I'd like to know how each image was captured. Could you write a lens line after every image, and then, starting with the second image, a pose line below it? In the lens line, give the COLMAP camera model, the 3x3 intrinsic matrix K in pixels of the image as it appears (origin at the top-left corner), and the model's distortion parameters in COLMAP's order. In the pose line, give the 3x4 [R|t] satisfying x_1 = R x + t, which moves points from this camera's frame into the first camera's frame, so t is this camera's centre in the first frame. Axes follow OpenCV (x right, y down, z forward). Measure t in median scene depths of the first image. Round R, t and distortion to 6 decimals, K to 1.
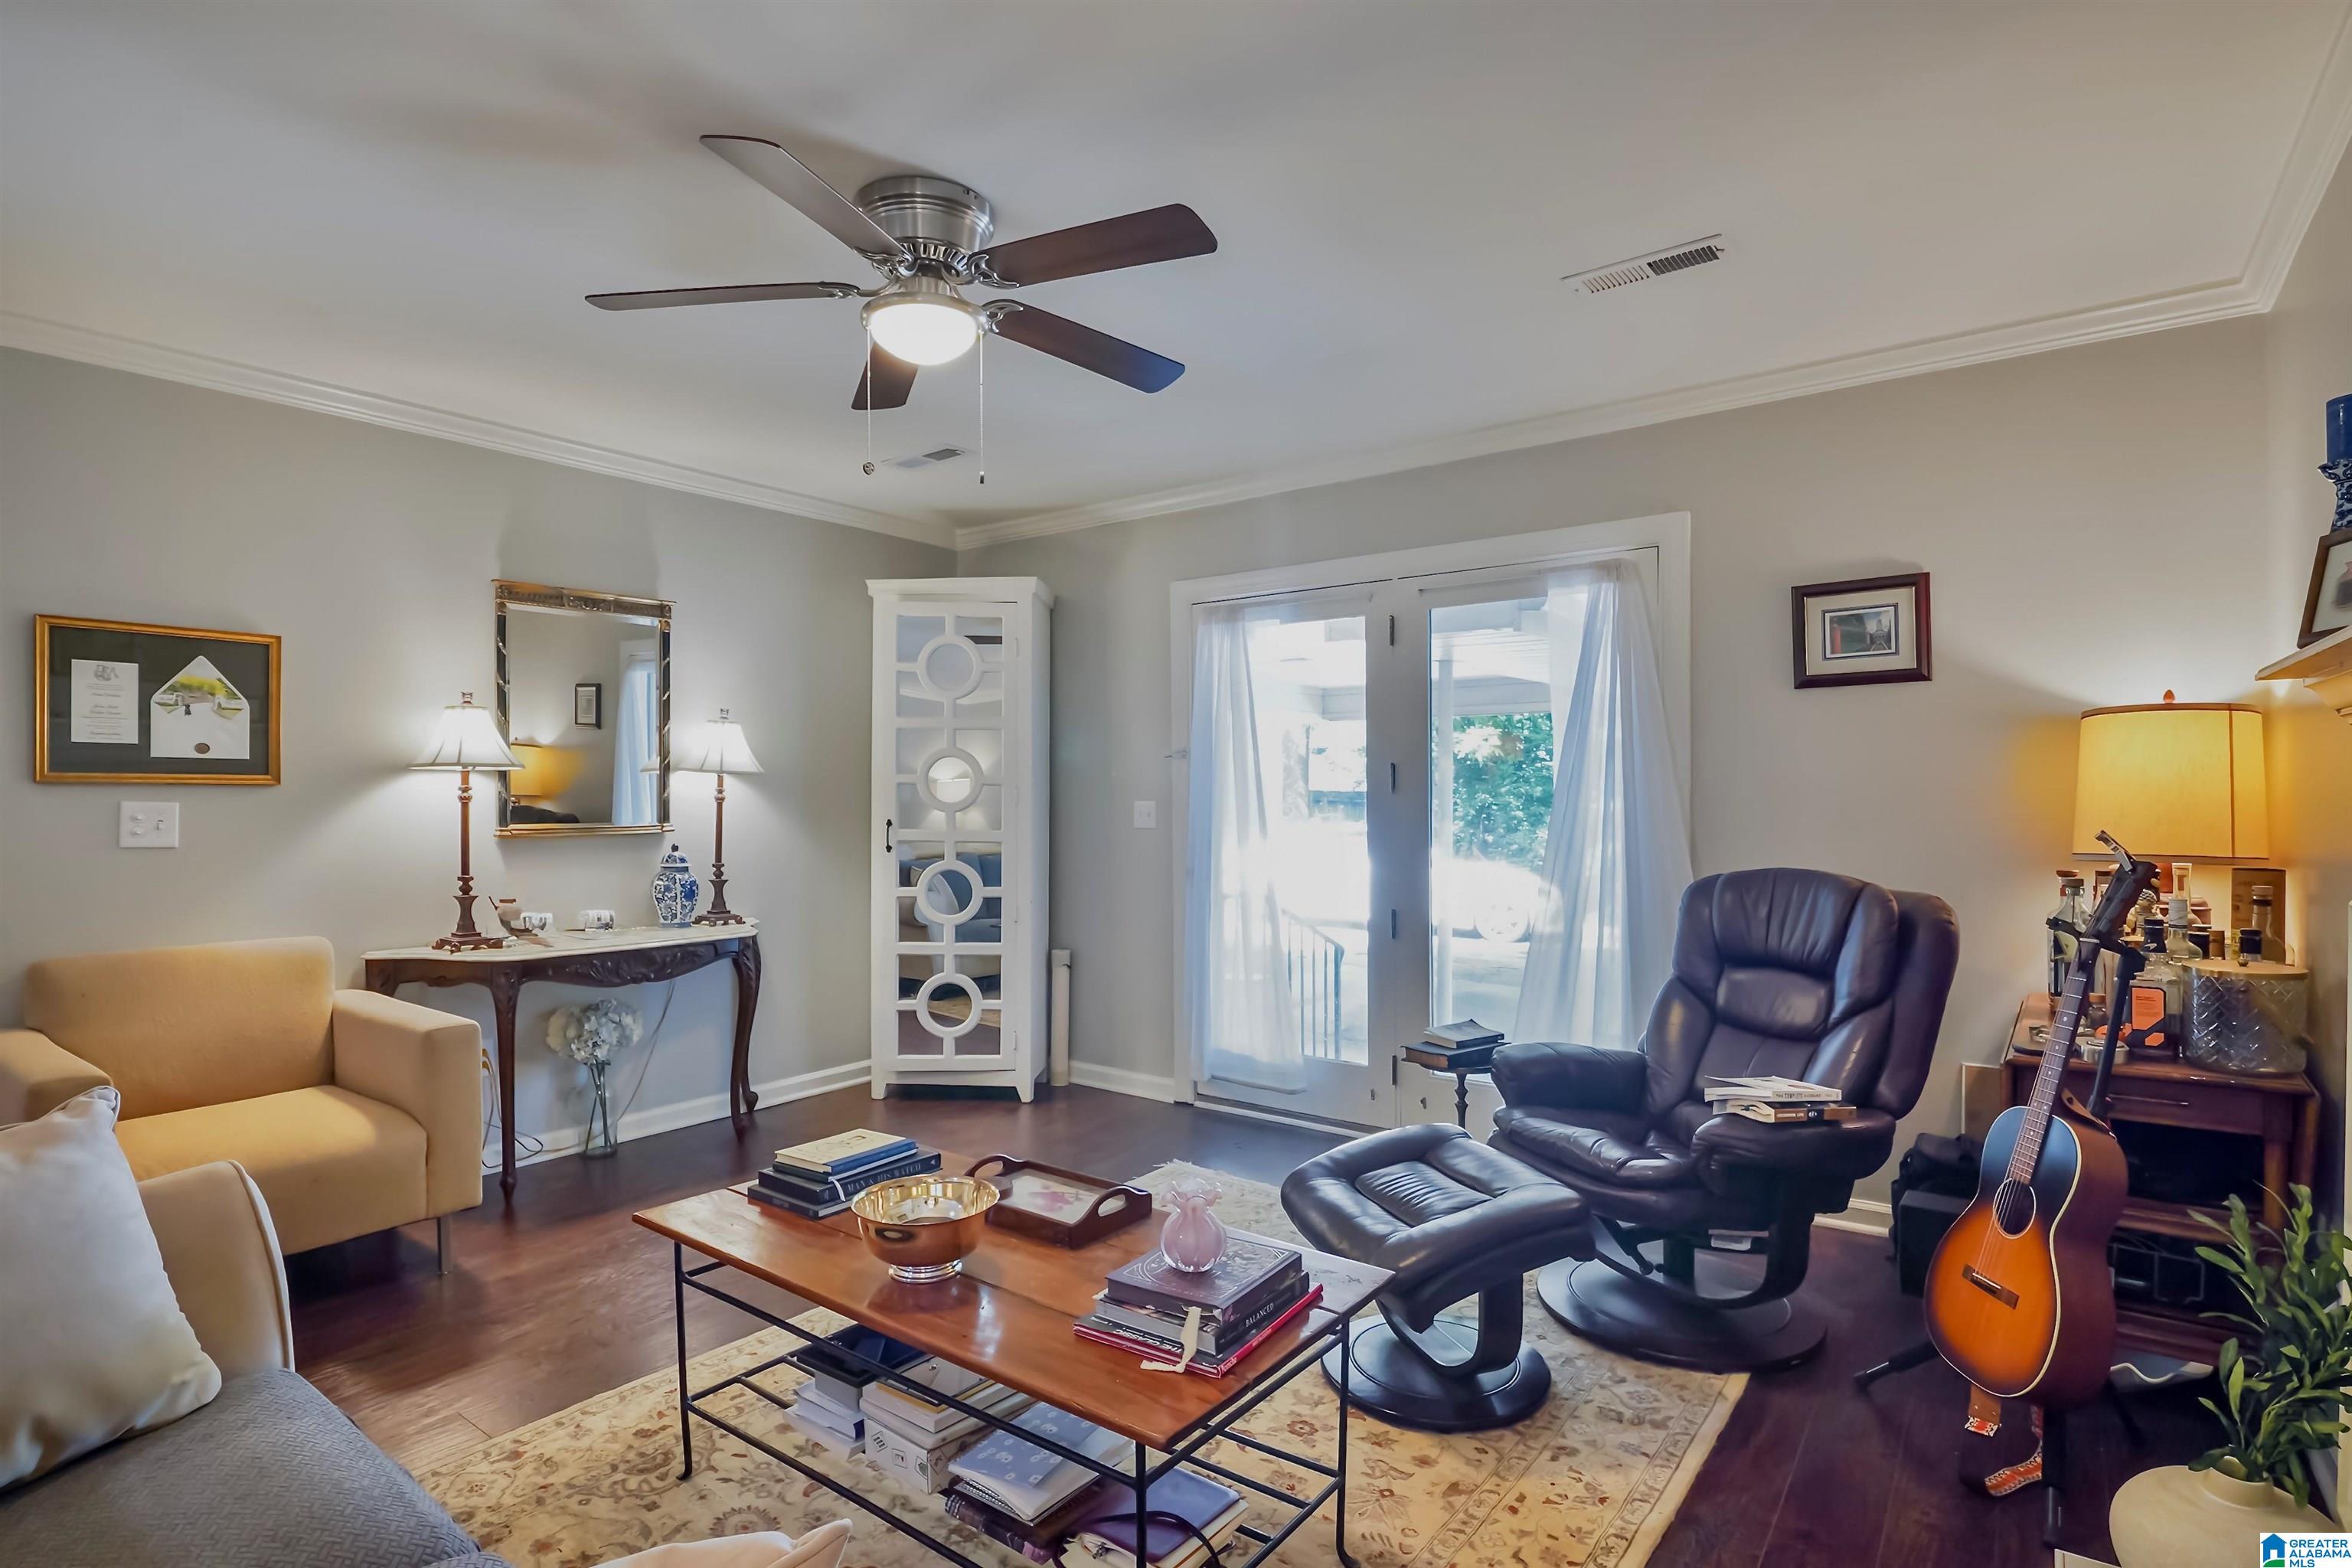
lens RADIAL K [[1170.6, 0, 1173.6], [0, 1170.6, 780.8], [0, 0, 1]] dist [-0.020047, -0.003783]
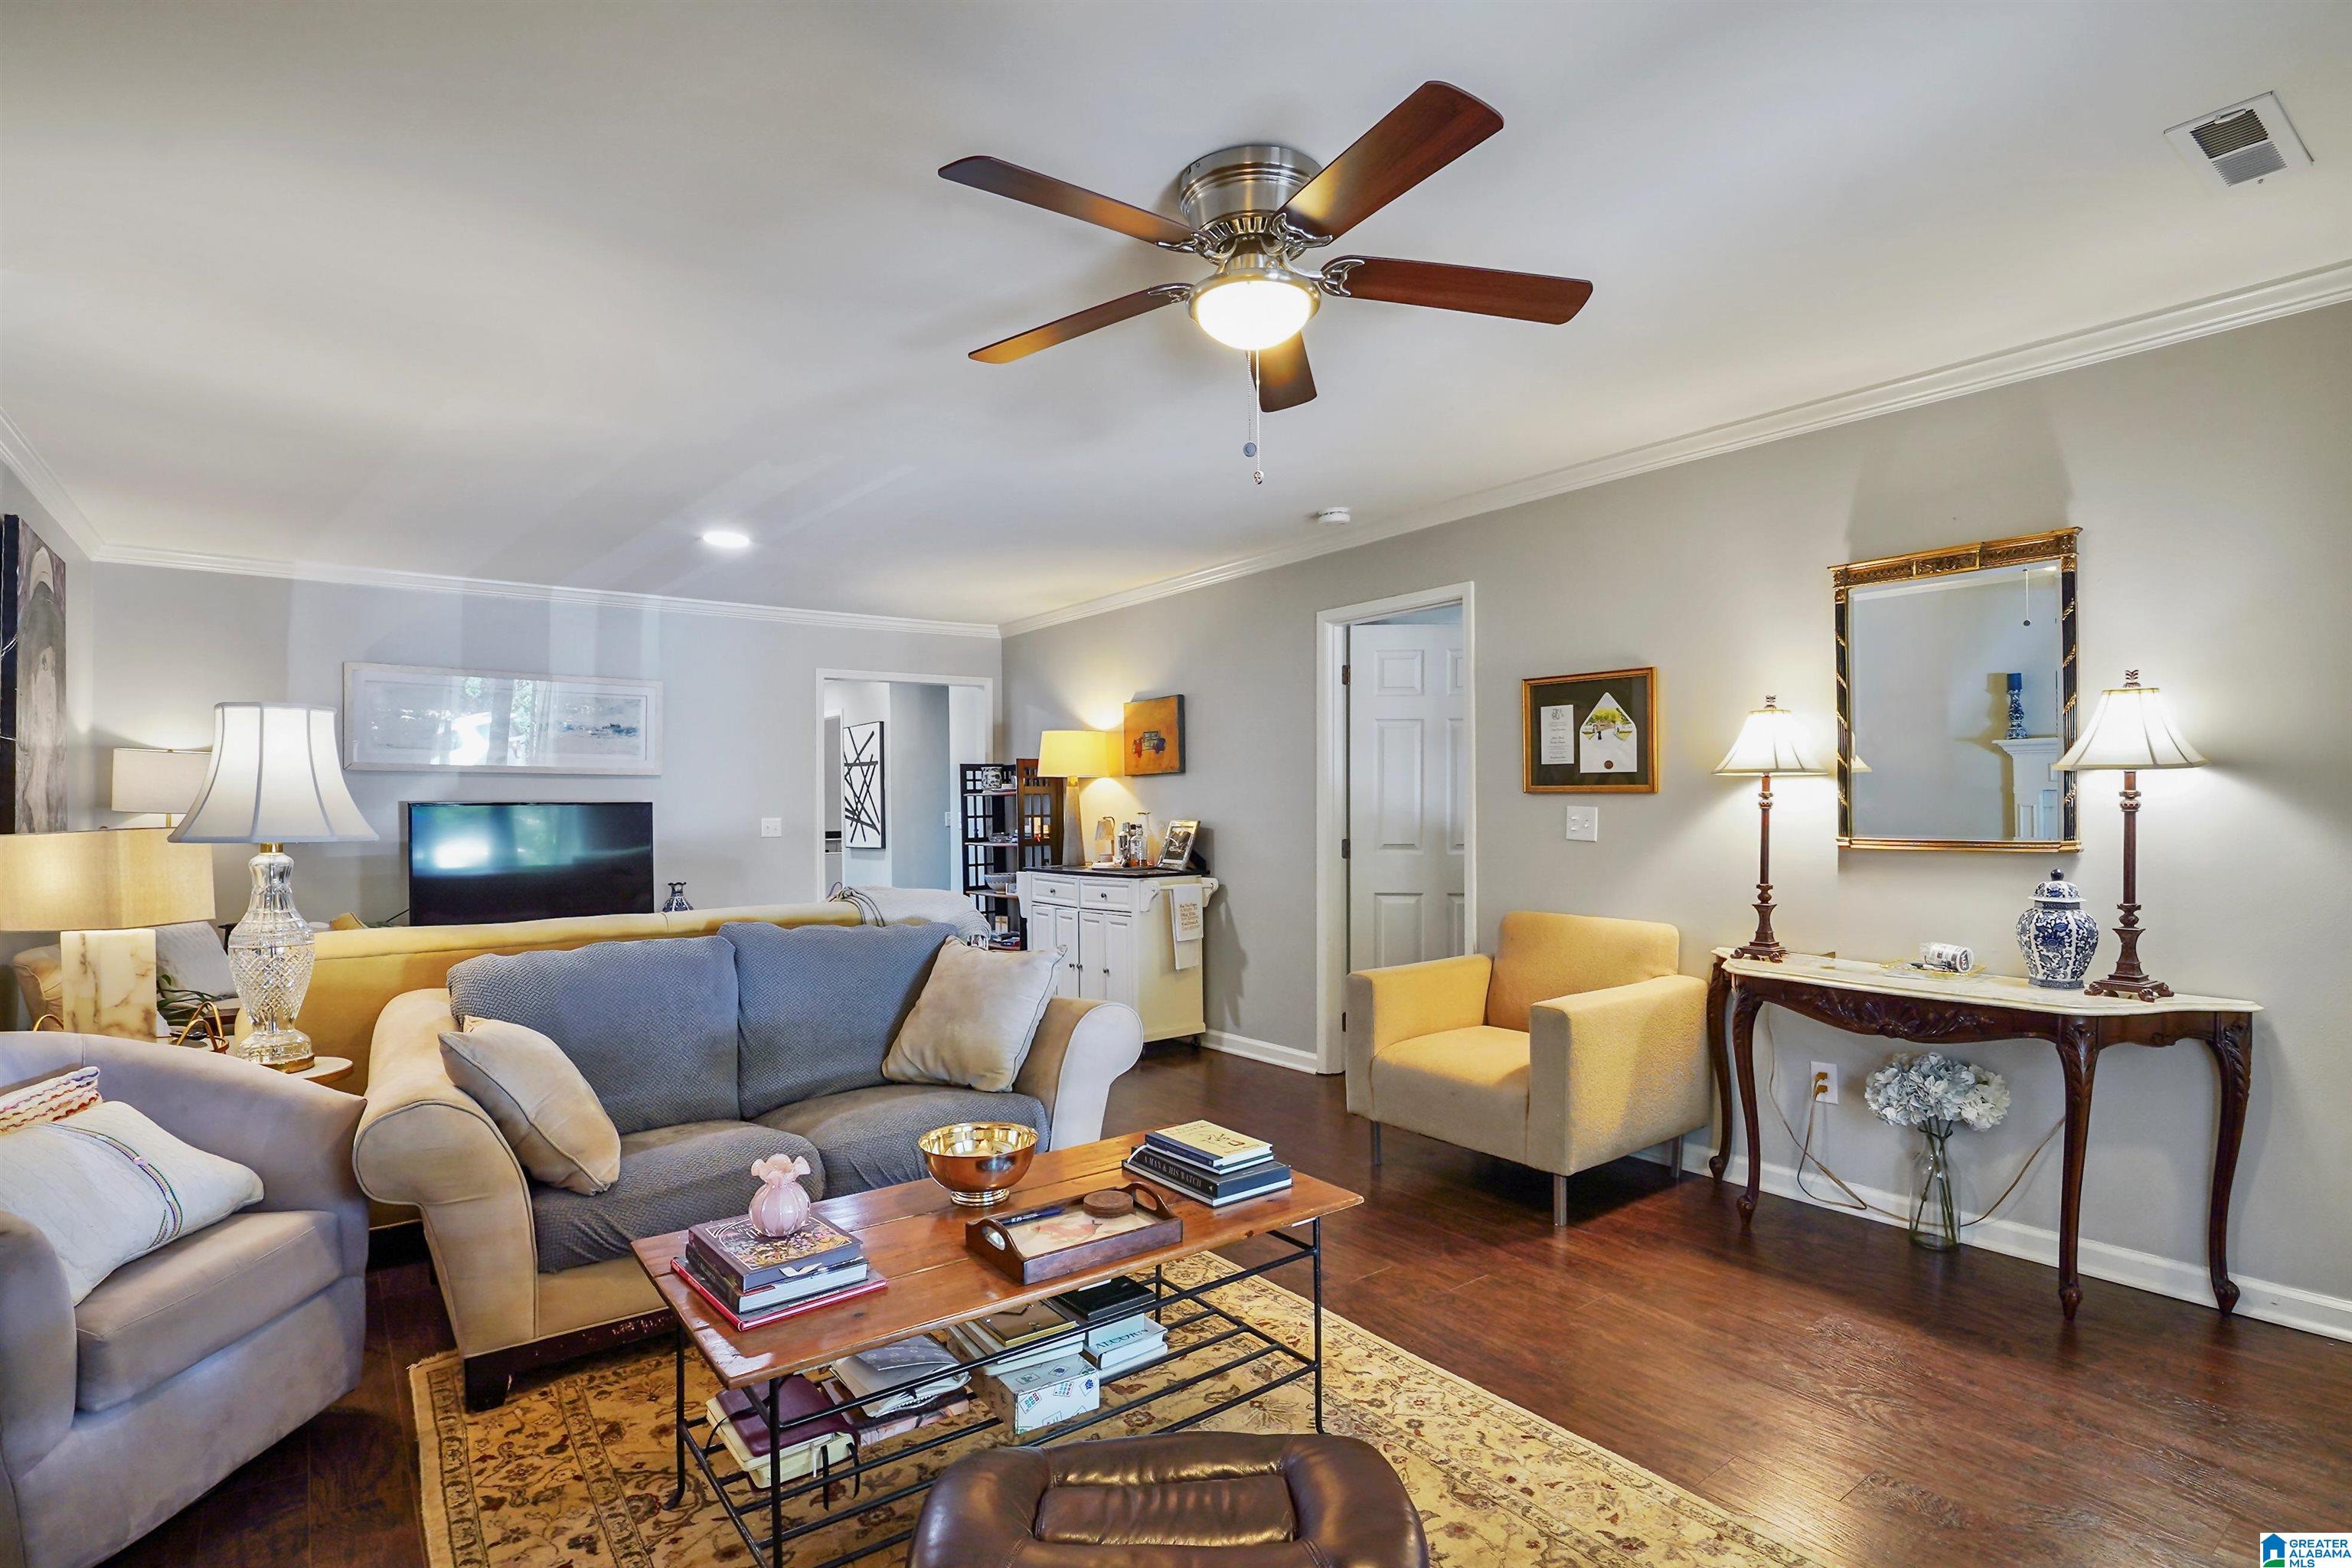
lens RADIAL K [[1170.6, 0, 1168.2], [0, 1170.6, 798.7], [0, 0, 1]] dist [-0.020047, -0.003783]
pose [[-0.283377, -0.001696, -0.959007, 0.472459], [0.011787, 0.999917, -0.005252, 0.009281], [0.958936, -0.012792, -0.283333, 0.798132]]
